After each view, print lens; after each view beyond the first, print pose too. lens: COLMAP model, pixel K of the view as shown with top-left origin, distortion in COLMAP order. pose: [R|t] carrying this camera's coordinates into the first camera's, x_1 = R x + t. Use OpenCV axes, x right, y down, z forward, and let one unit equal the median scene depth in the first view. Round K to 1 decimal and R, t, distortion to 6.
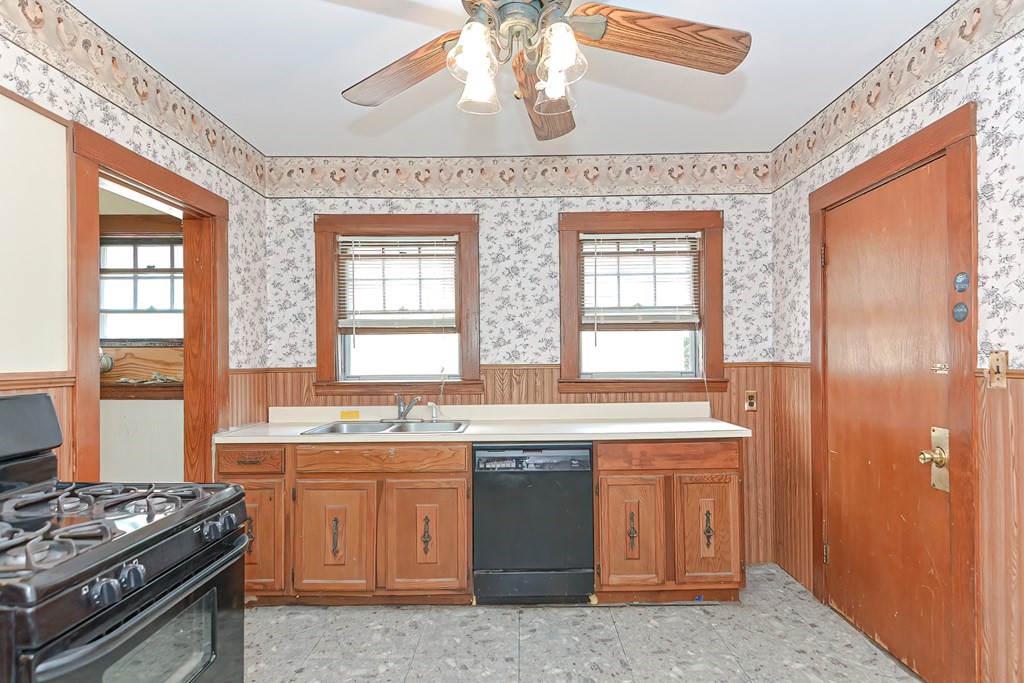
lens RADIAL K [[564.1, 0, 515.5], [0, 564.1, 349.7], [0, 0, 1]] dist [0.002907, -0.009825]
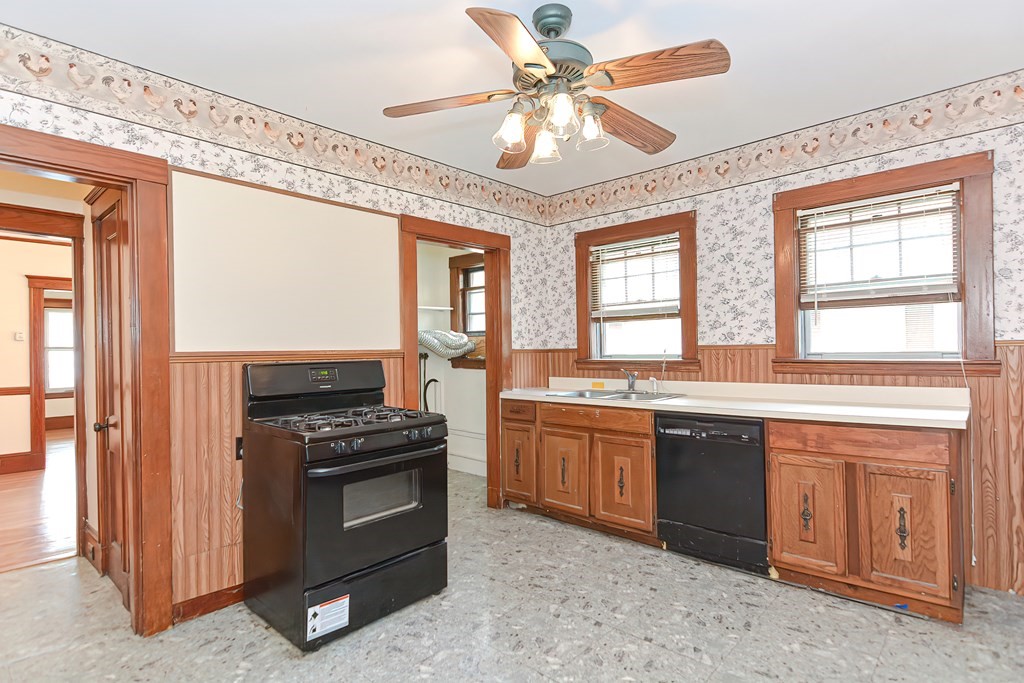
lens RADIAL K [[527.4, 0, 511.4], [0, 527.4, 342.3], [0, 0, 1]] dist [-0.002095, -0.005410]
pose [[0.728397, -0.012767, -0.685037, 0.440675], [0.023171, 0.999713, 0.006006, 0.006576], [0.684764, -0.020248, 0.728484, -0.012669]]
